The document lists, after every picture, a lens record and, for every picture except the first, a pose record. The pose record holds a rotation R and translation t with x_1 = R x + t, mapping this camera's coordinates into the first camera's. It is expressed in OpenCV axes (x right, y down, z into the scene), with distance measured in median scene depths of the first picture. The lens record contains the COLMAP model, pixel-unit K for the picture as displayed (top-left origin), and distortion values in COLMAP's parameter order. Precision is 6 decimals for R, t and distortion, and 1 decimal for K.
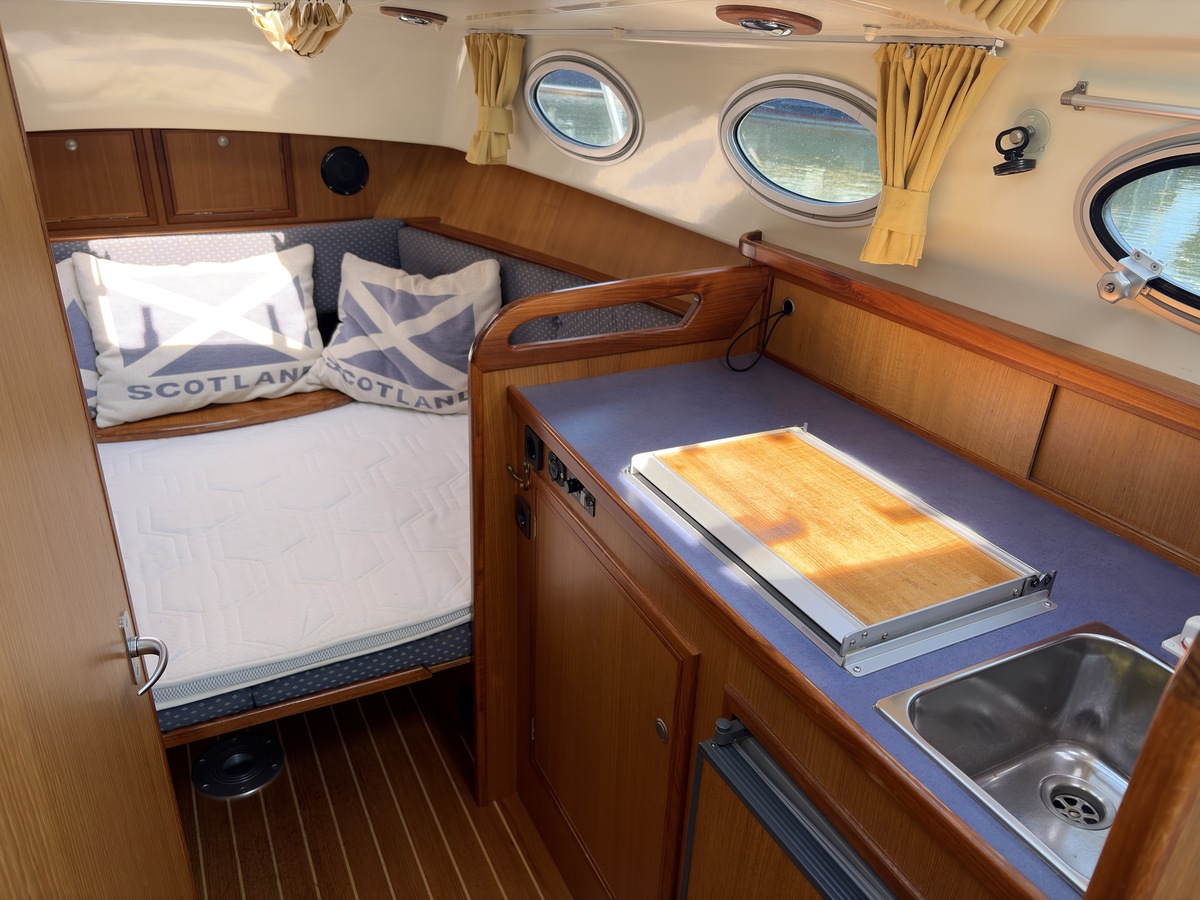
lens RADIAL K [[910.5, 0, 600.0], [0, 910.5, 450.0], [0, 0, 1]] dist [0.053840, -0.061151]
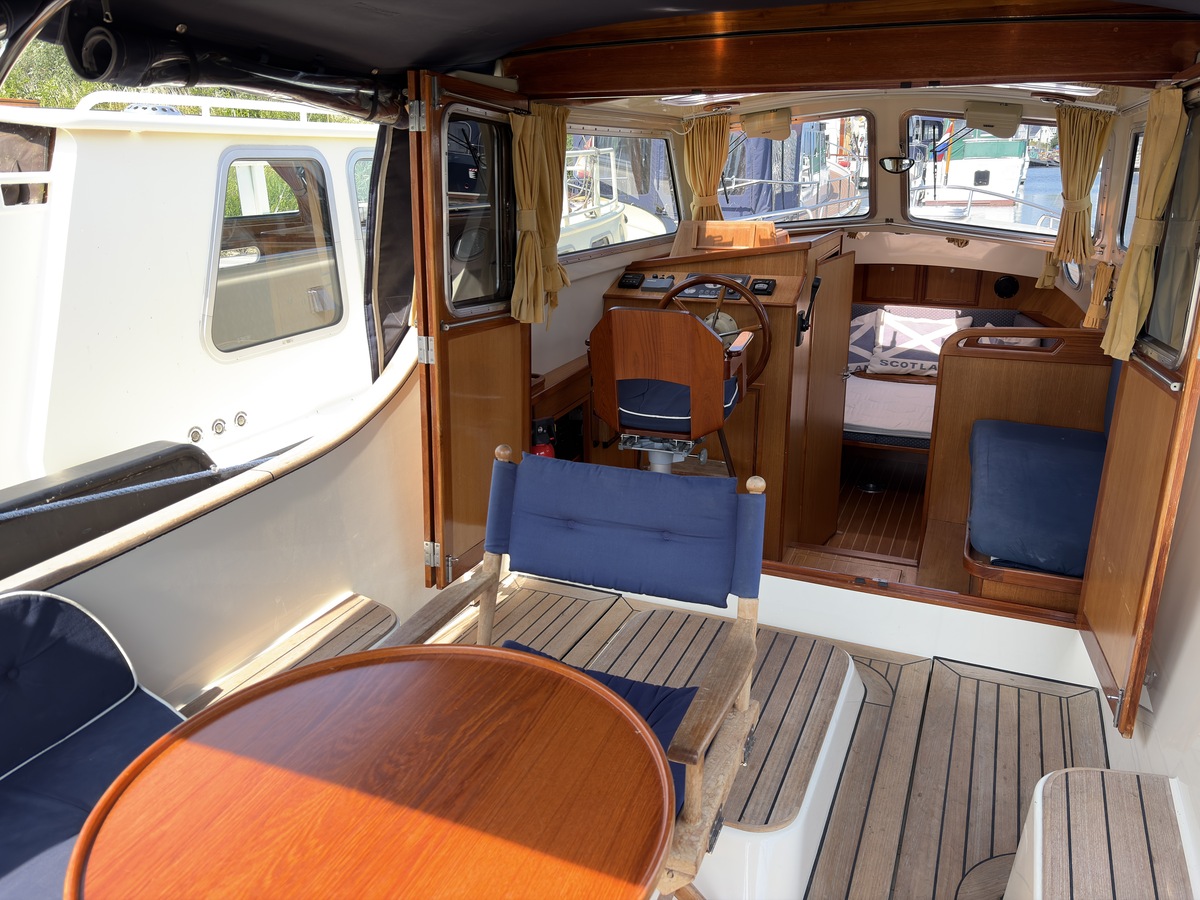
lens RADIAL K [[910.5, 0, 600.0], [0, 910.5, 450.0], [0, 0, 1]] dist [0.053840, -0.061151]
pose [[0.639371, 0.206636, -0.740612, 0.961132], [-0.289833, 0.956930, 0.016777, 0.365011], [0.712181, 0.203927, 0.671723, -1.273217]]
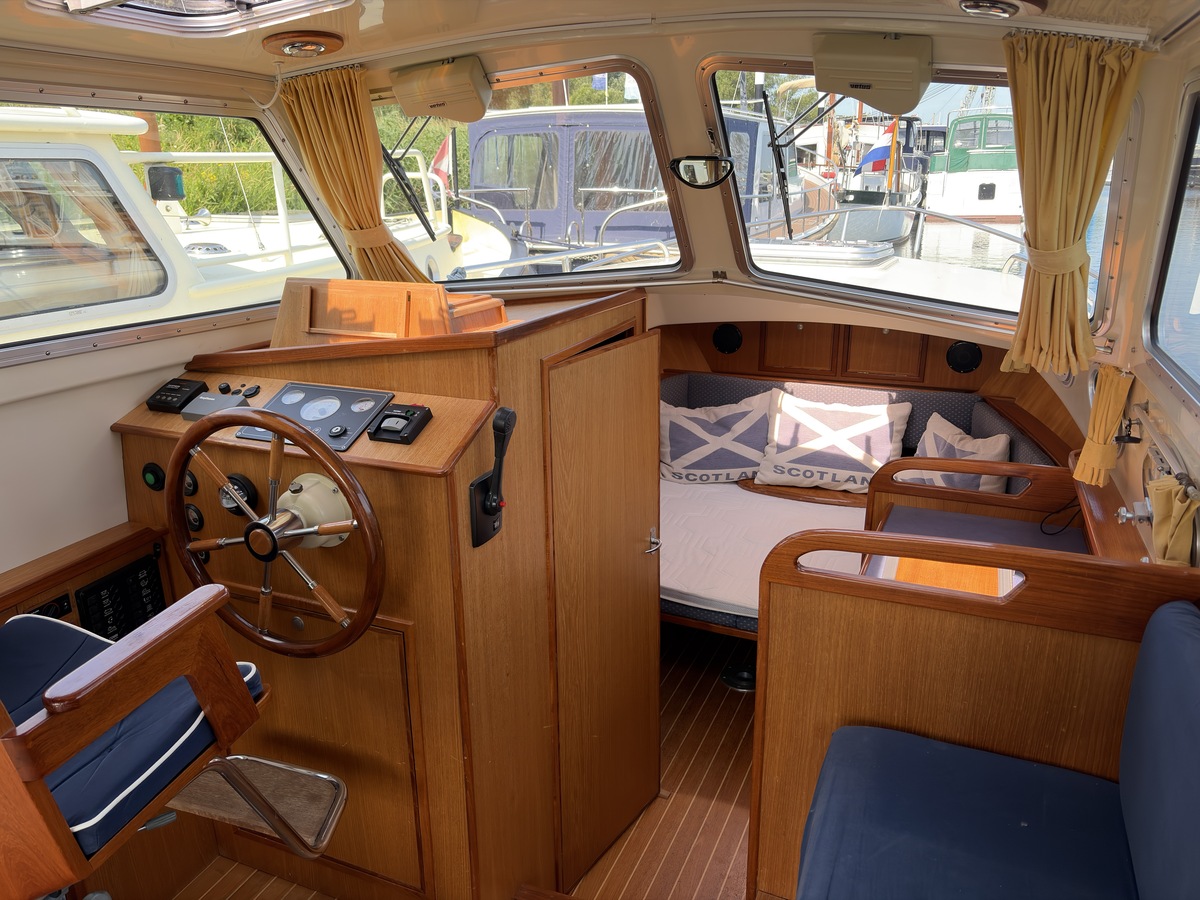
lens RADIAL K [[910.5, 0, 600.0], [0, 910.5, 450.0], [0, 0, 1]] dist [0.053840, -0.061151]
pose [[0.640252, 0.200571, -0.741518, 0.560863], [-0.294001, 0.955794, 0.004679, -0.006203], [0.709677, 0.215011, 0.670917, -0.416721]]
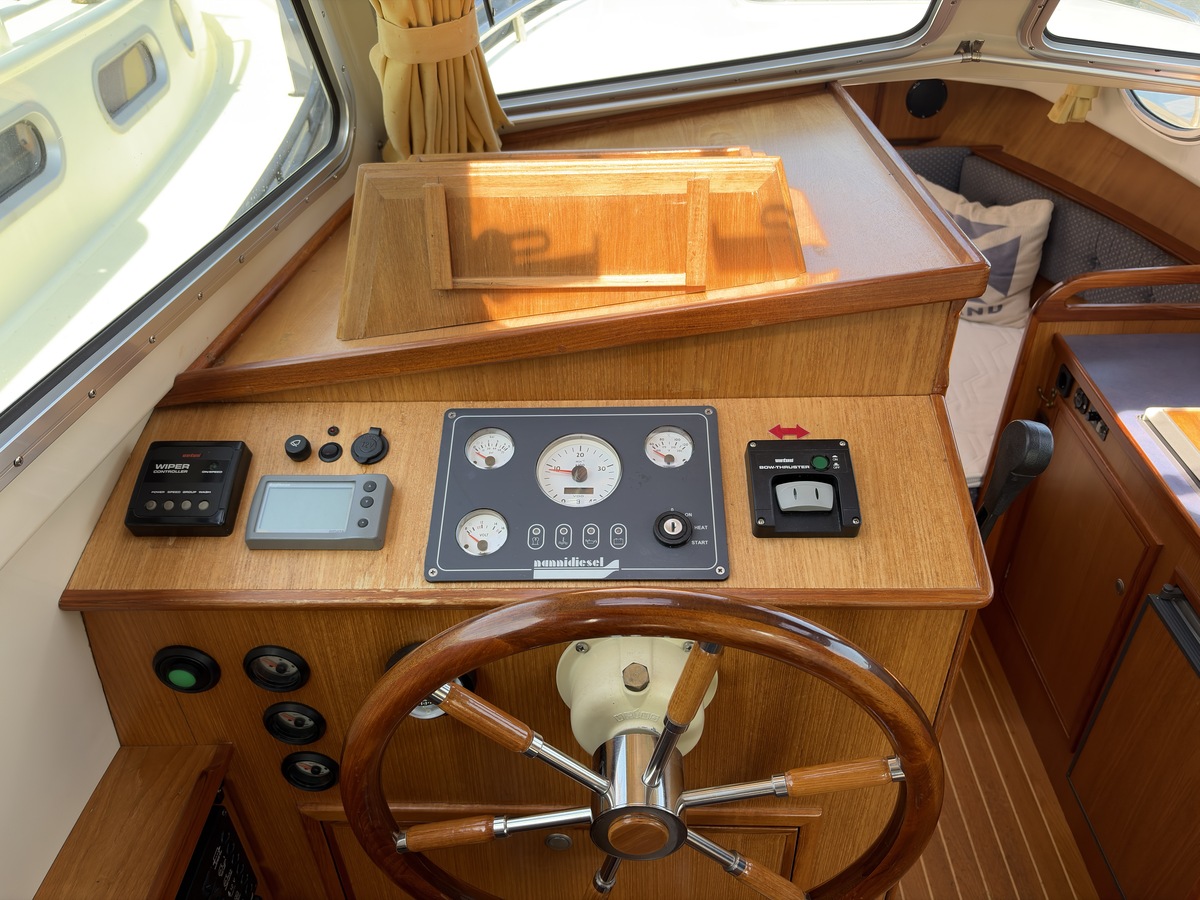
lens RADIAL K [[910.5, 0, 600.0], [0, 910.5, 450.0], [0, 0, 1]] dist [0.053840, -0.061151]
pose [[0.876811, 0.228791, -0.422915, -0.050052], [-0.153068, 0.966598, 0.205567, -0.052573], [0.455821, -0.115508, 0.882545, -0.383106]]
